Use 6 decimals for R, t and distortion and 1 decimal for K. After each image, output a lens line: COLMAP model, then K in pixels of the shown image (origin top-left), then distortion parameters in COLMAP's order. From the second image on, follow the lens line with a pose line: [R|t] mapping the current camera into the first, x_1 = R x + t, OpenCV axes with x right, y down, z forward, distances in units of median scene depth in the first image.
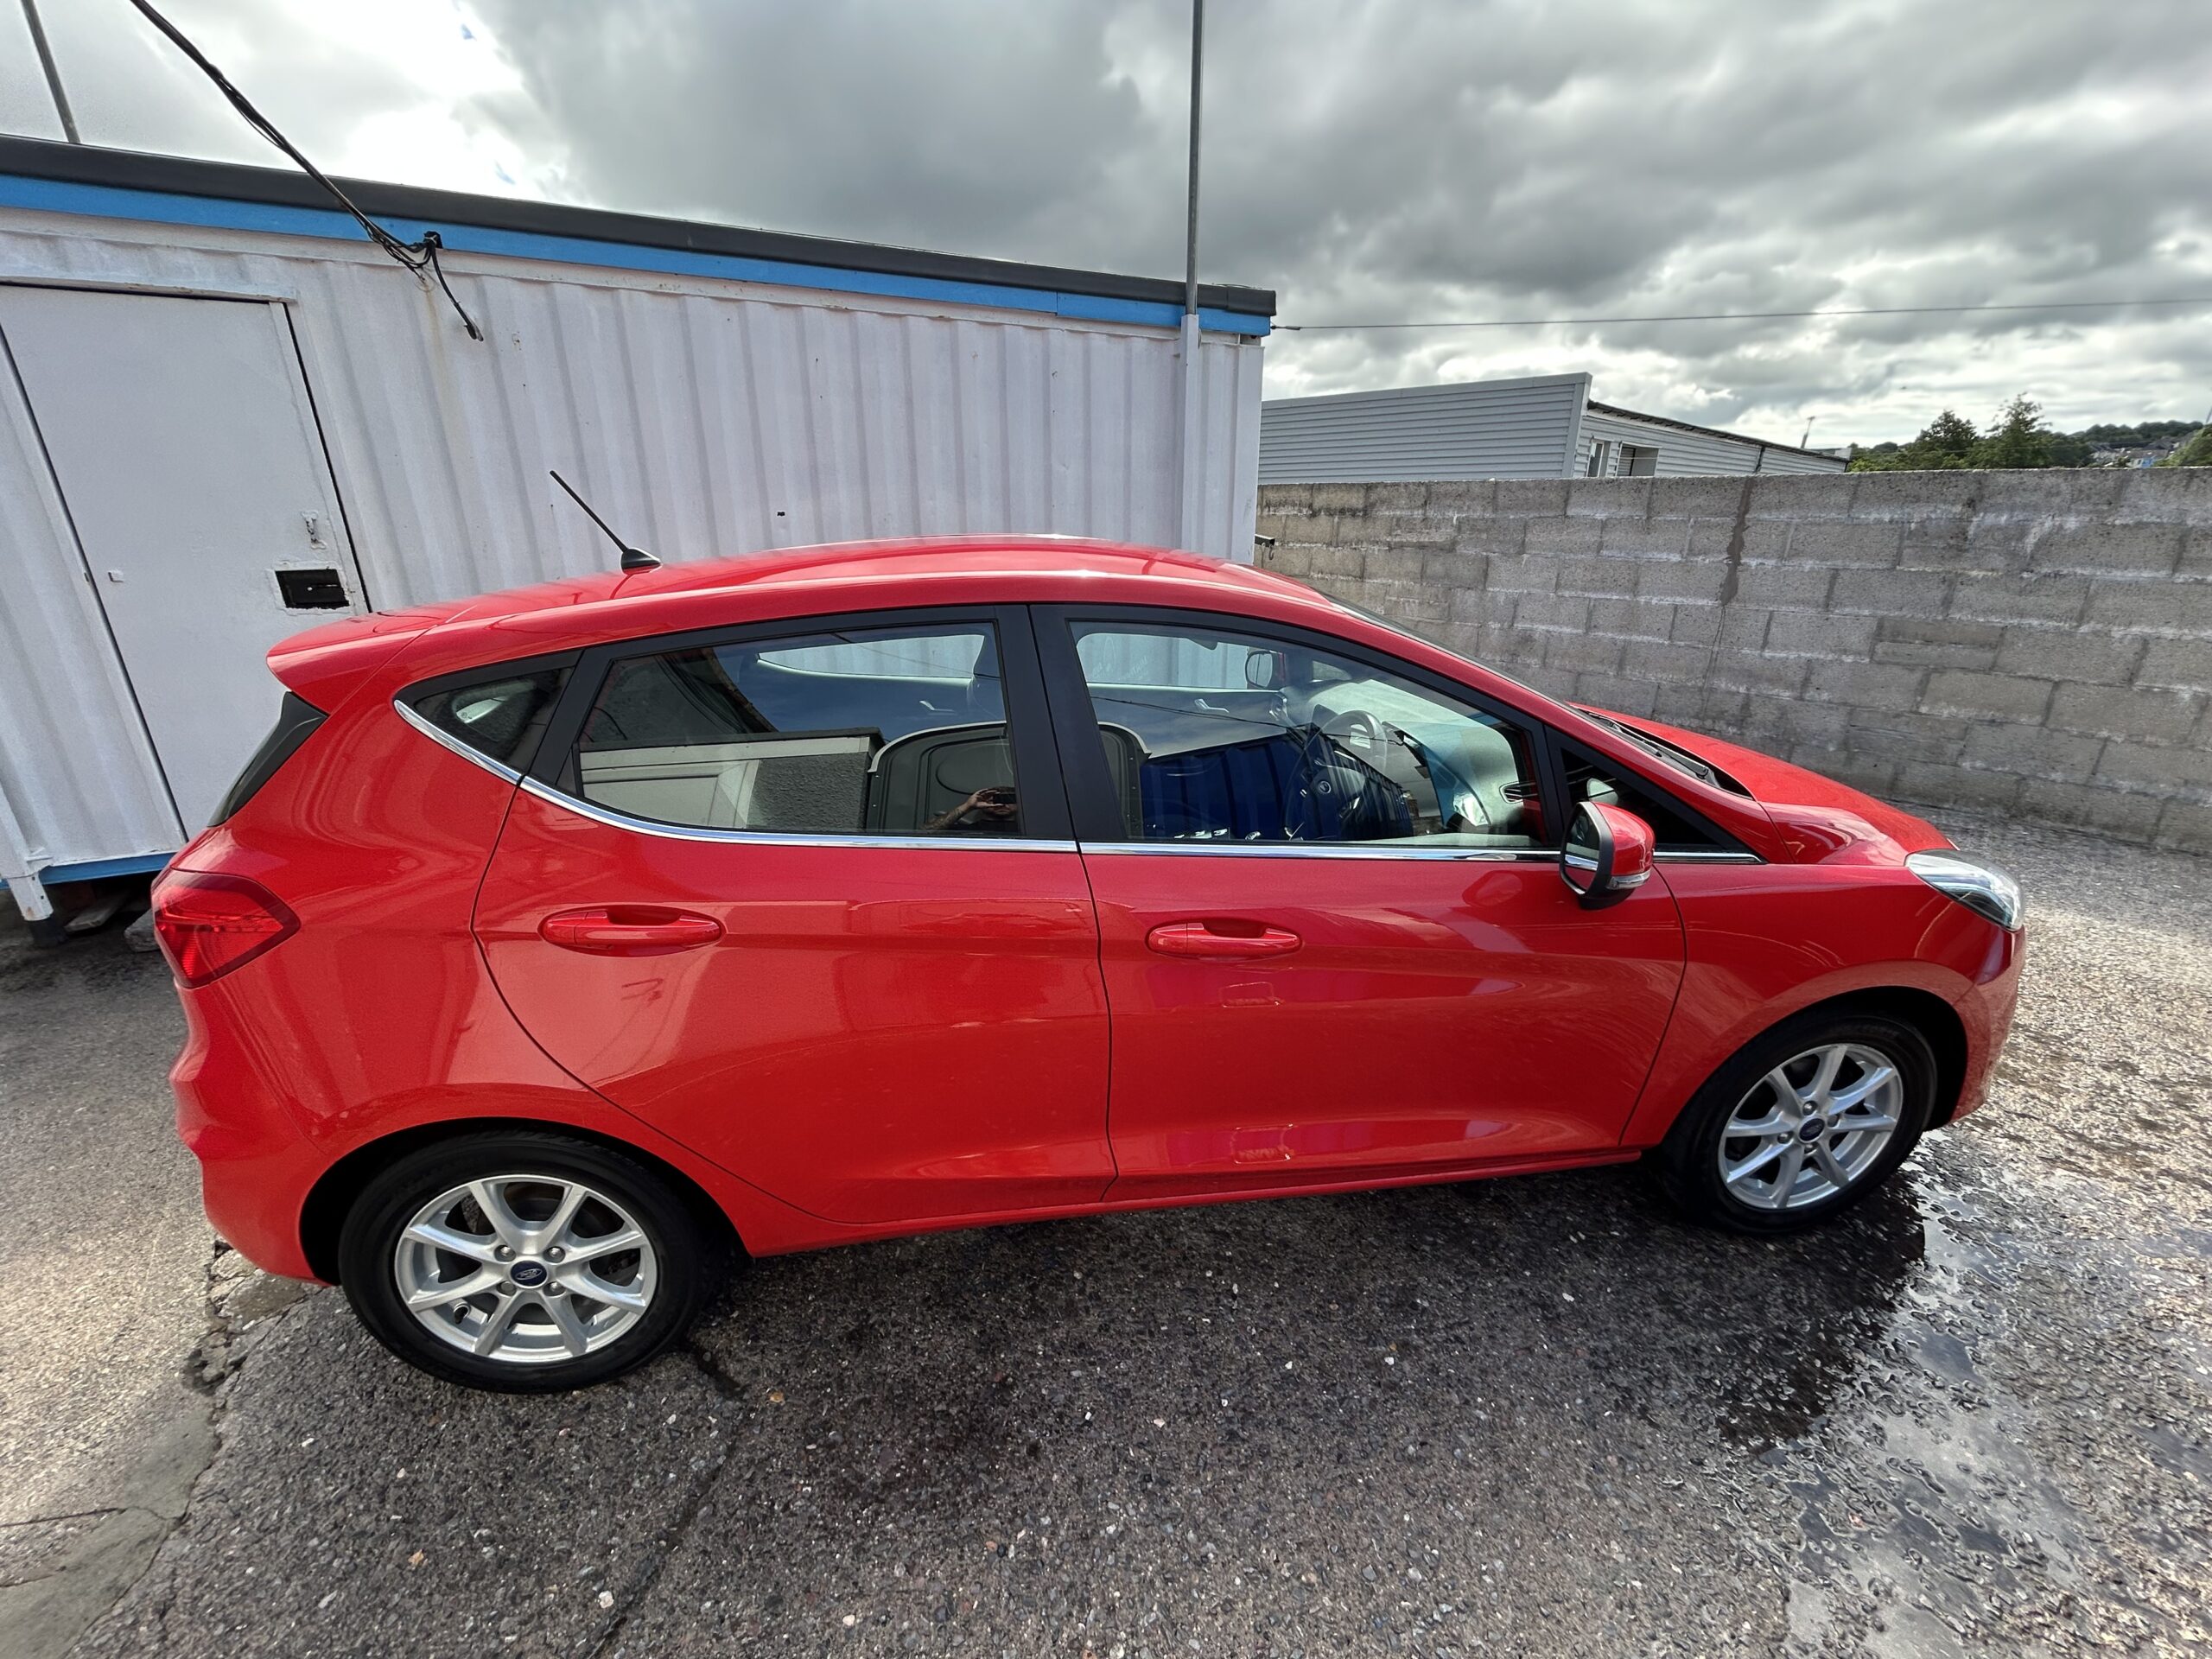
lens RADIAL K [[902.3, 0, 1113.3], [0, 902.3, 826.6], [0, 0, 1]] dist [0.001771, -0.000868]
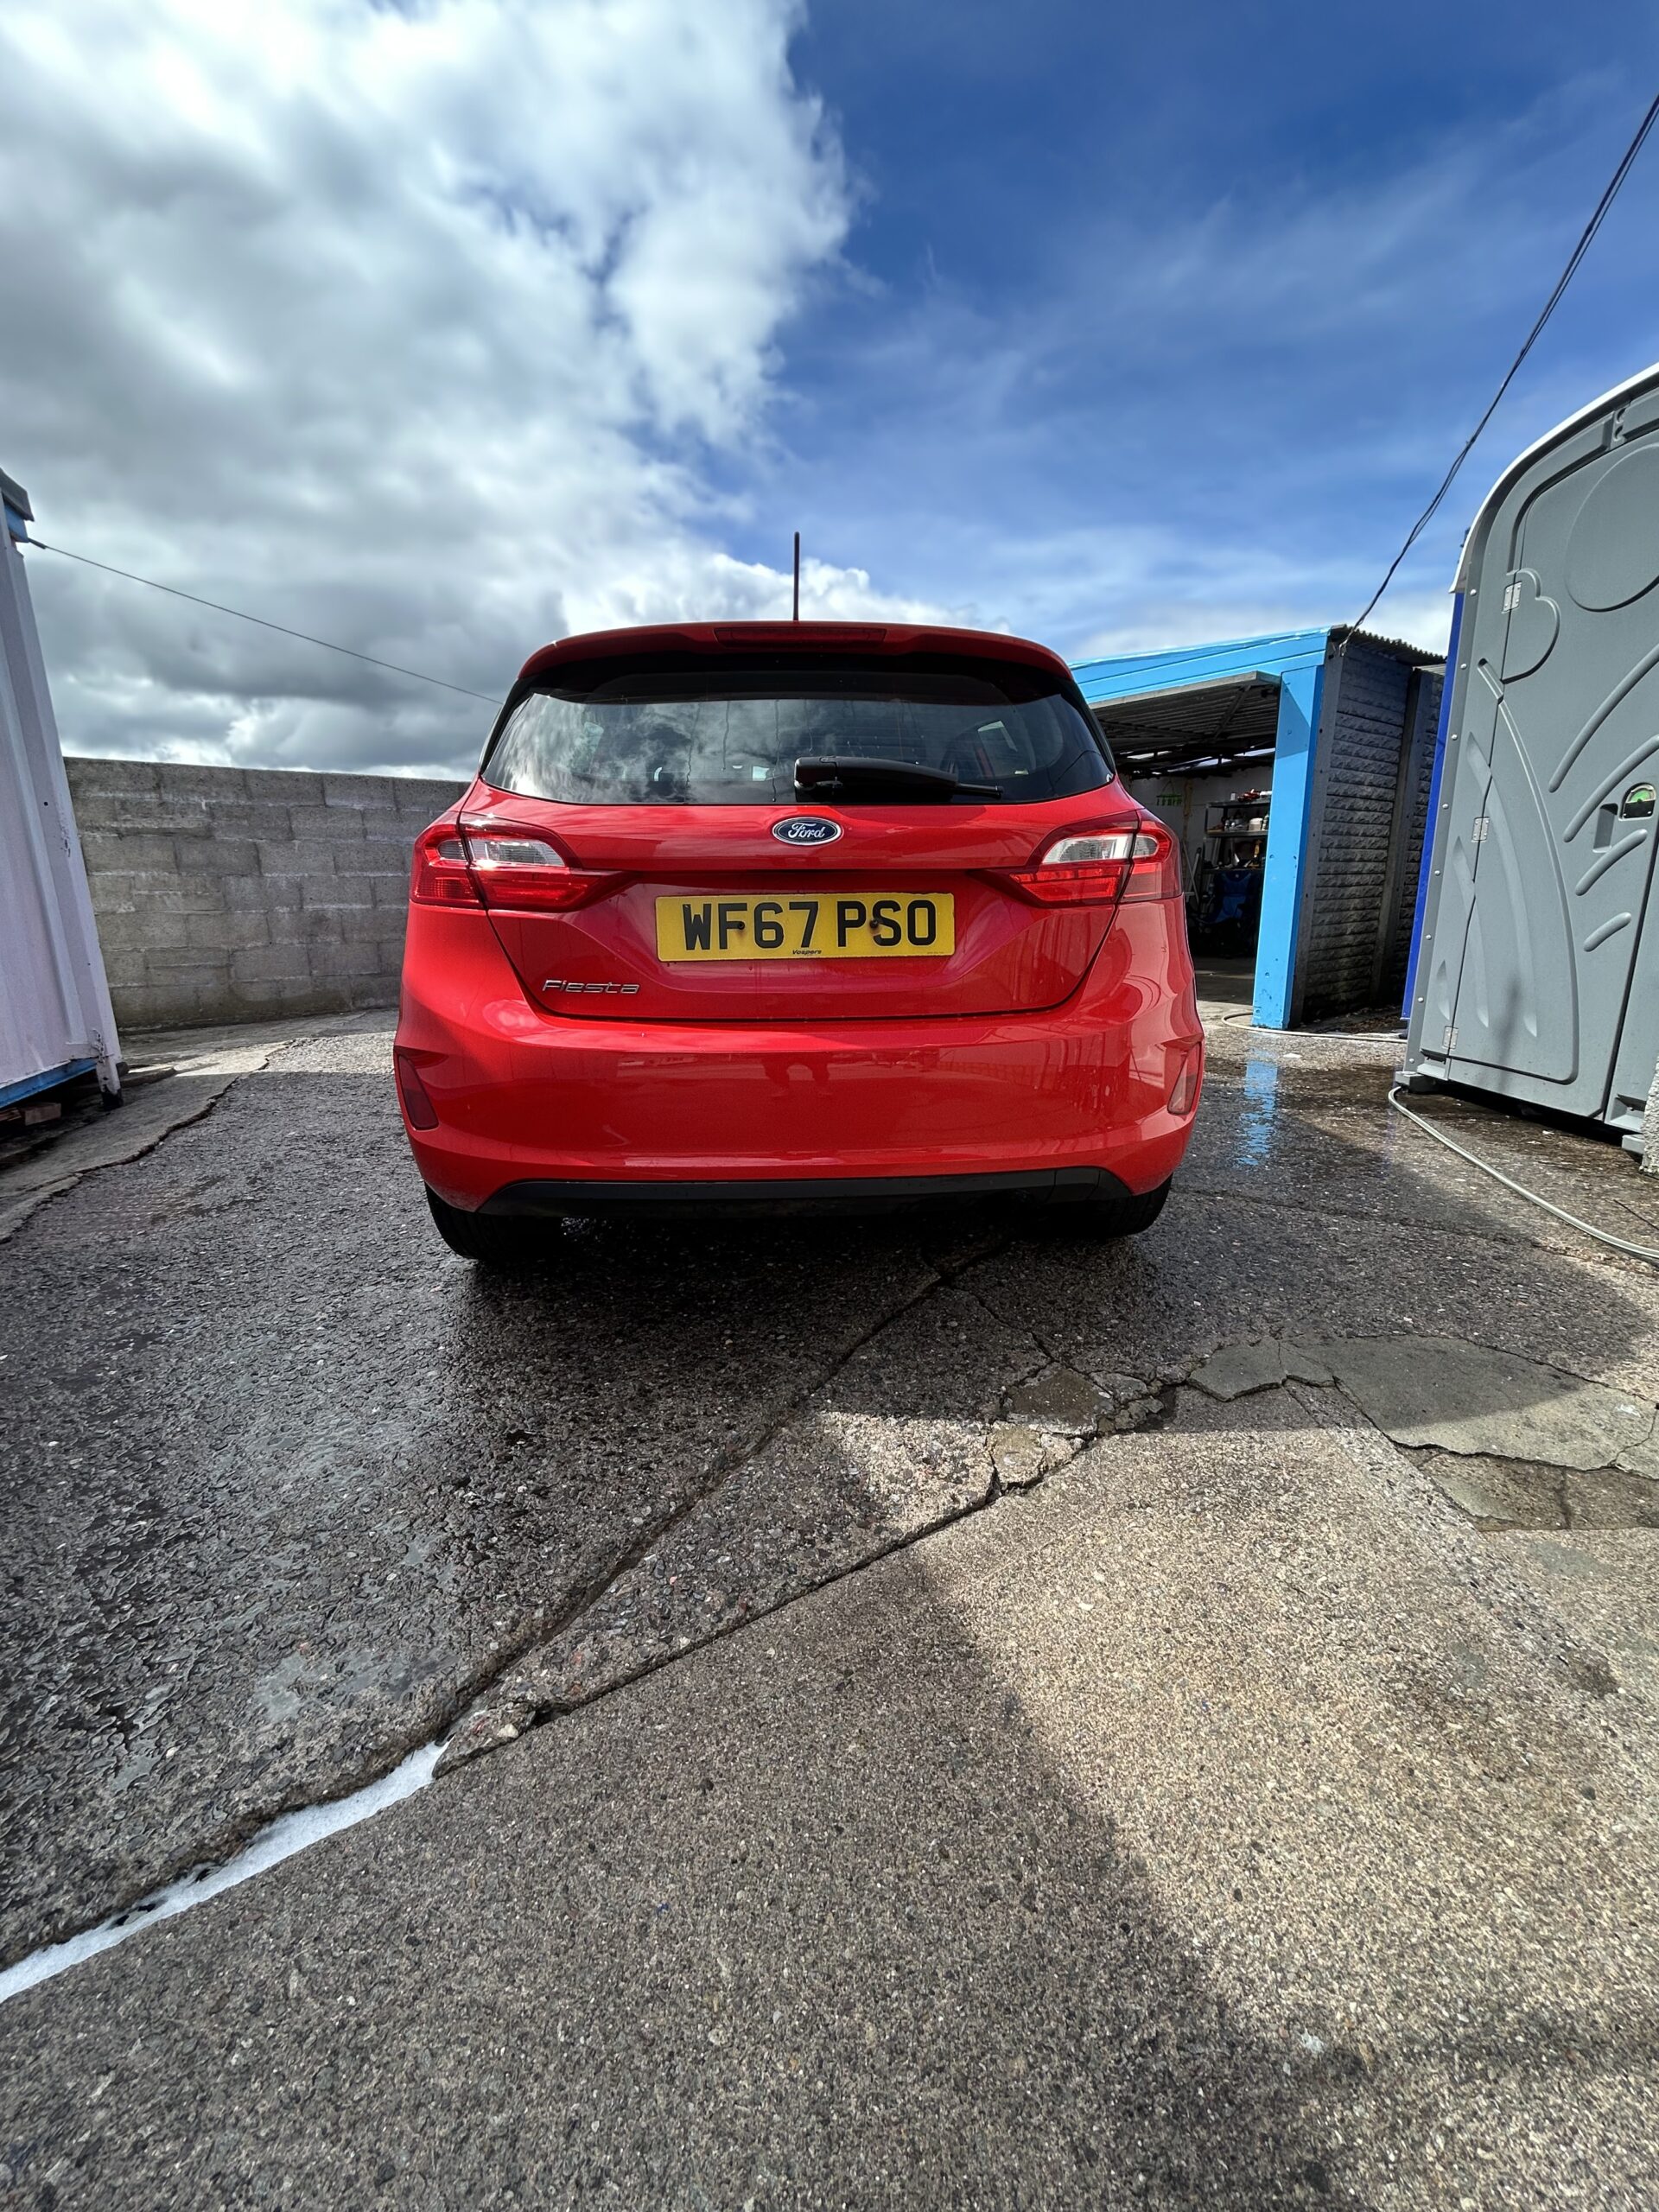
lens RADIAL K [[902.3, 0, 828.7], [0, 902.3, 1108.2], [0, 0, 1]] dist [0.001771, -0.000868]
pose [[0.104974, -0.234364, 0.966465, -0.841123], [0.346552, 0.919538, 0.185343, 0.013393], [-0.932138, 0.315475, 0.177746, 0.471242]]
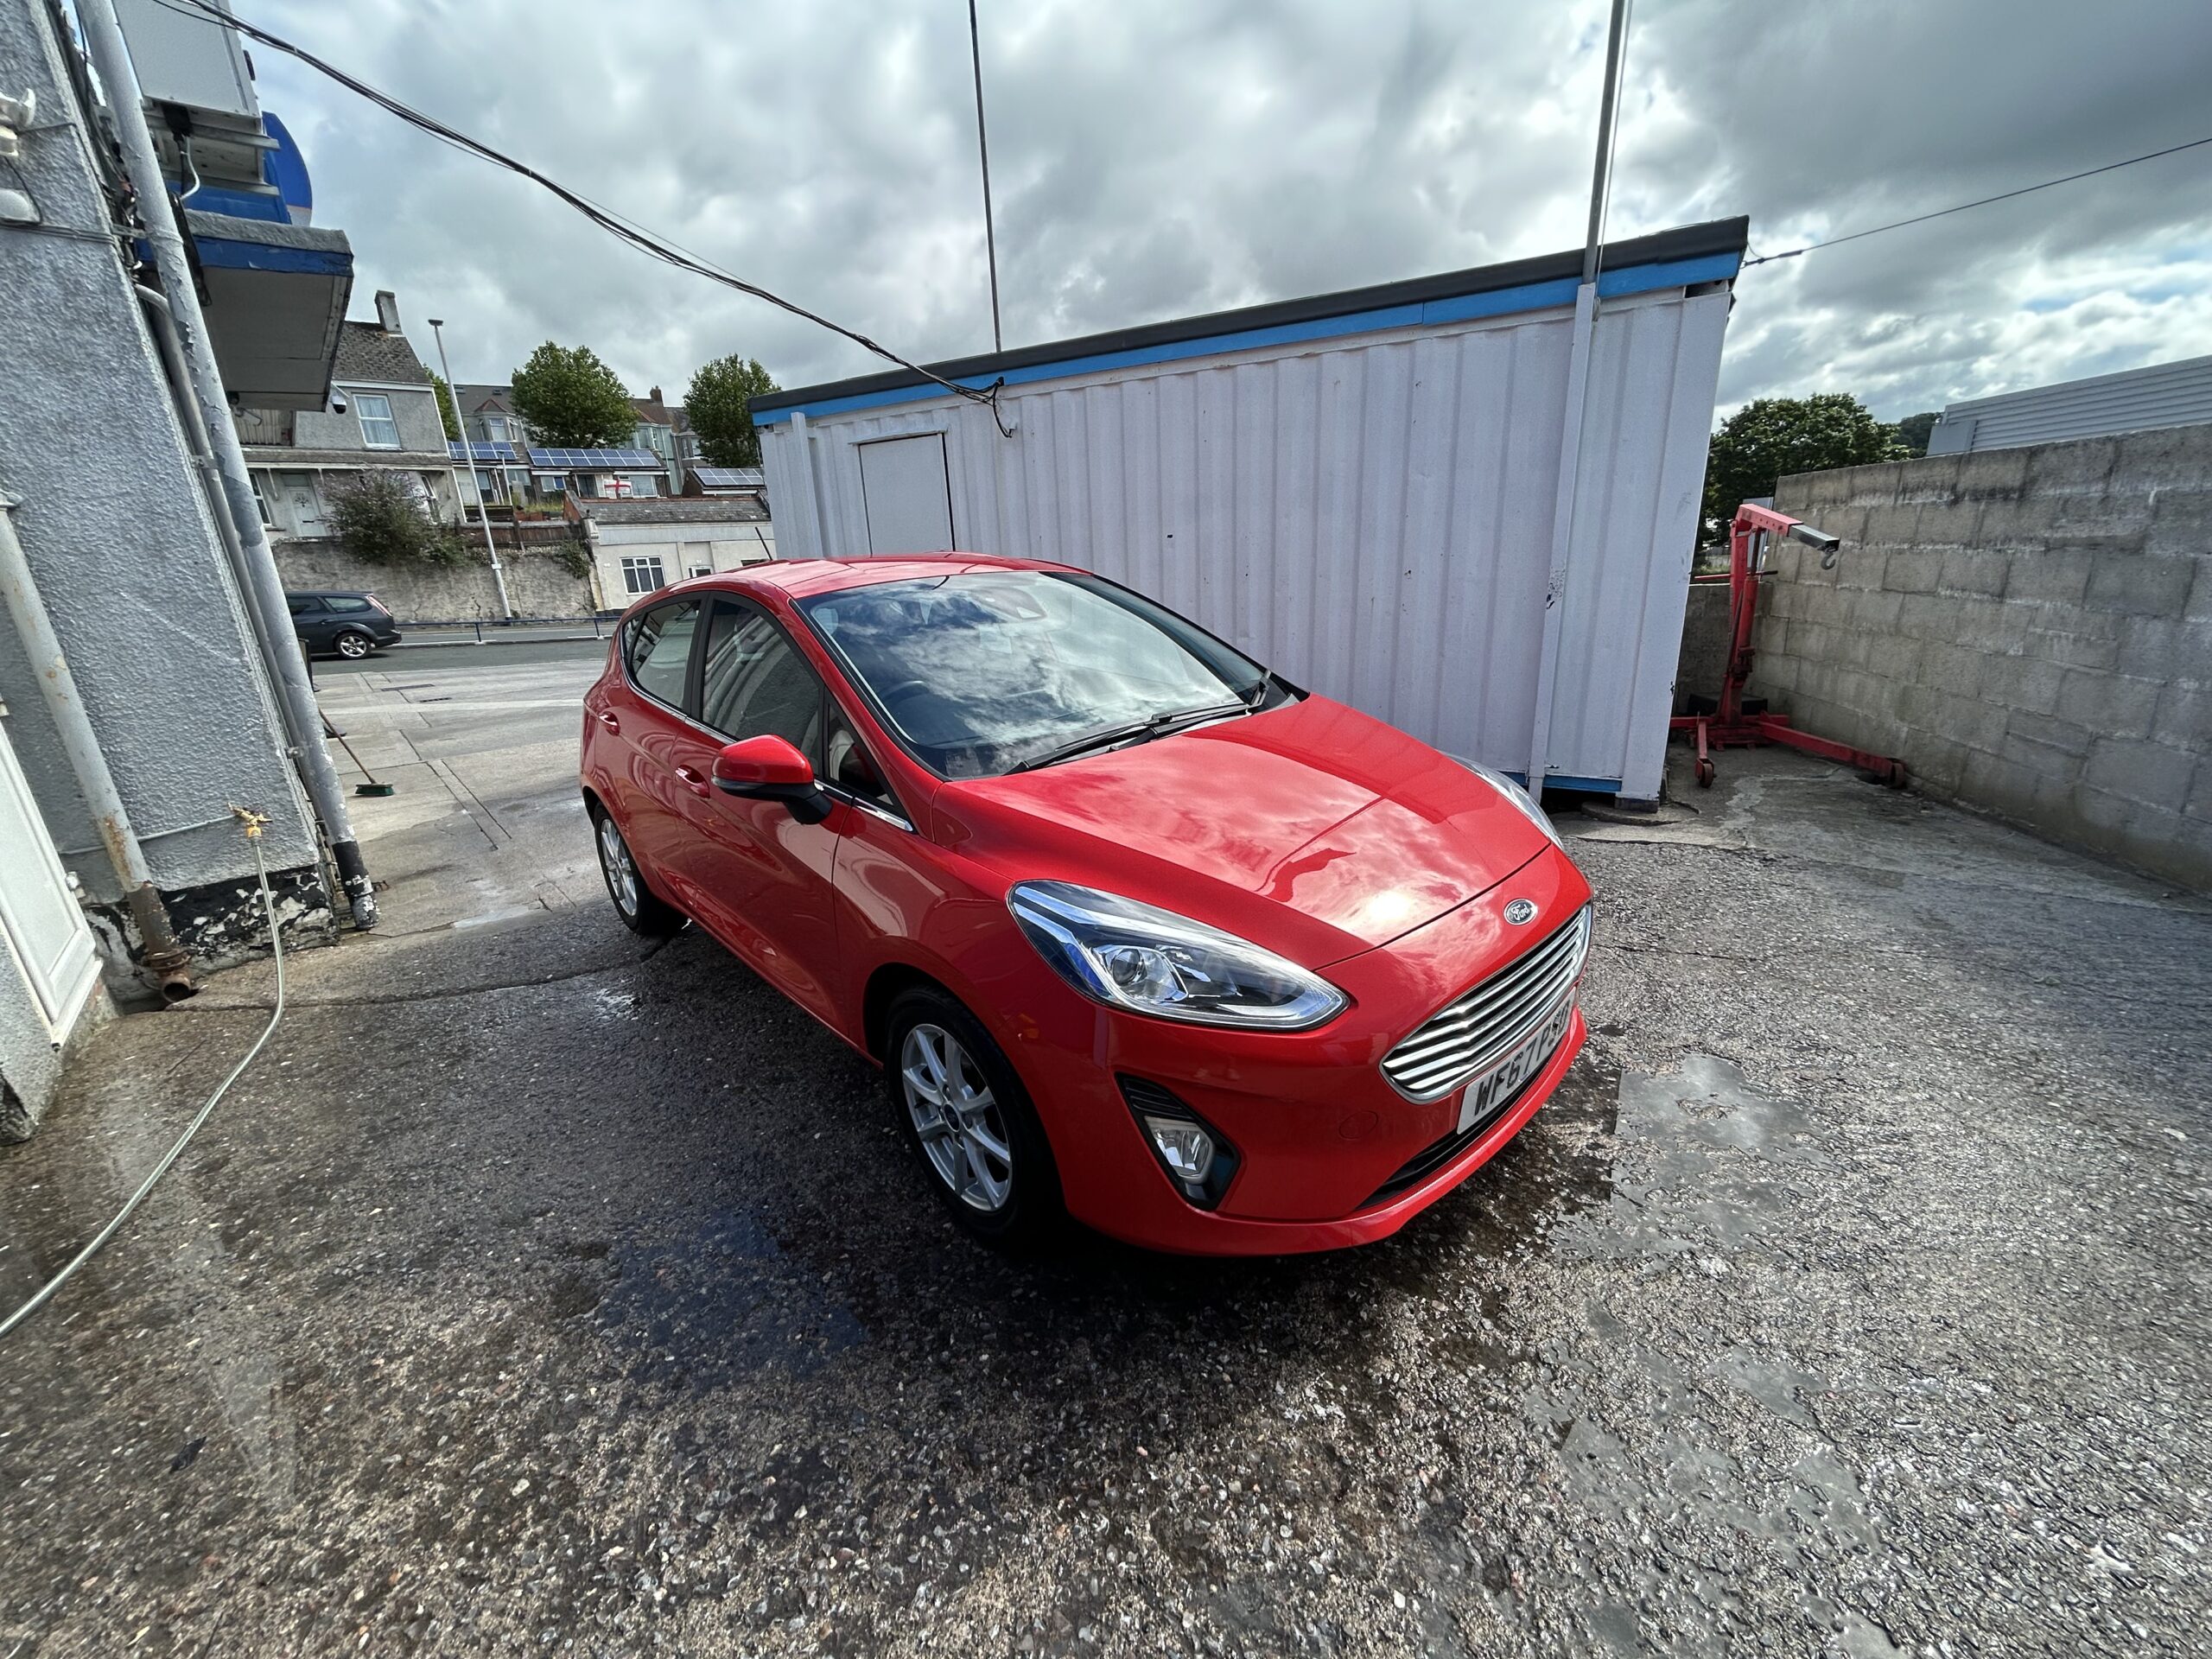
lens RADIAL K [[902.3, 0, 1100.5], [0, 902.3, 830.4], [0, 0, 1]] dist [0.001771, -0.000868]
pose [[0.556223, 0.223508, -0.800413, 0.778228], [-0.234737, 0.966188, 0.106676, -0.060089], [0.797192, 0.128551, 0.589881, 0.237286]]
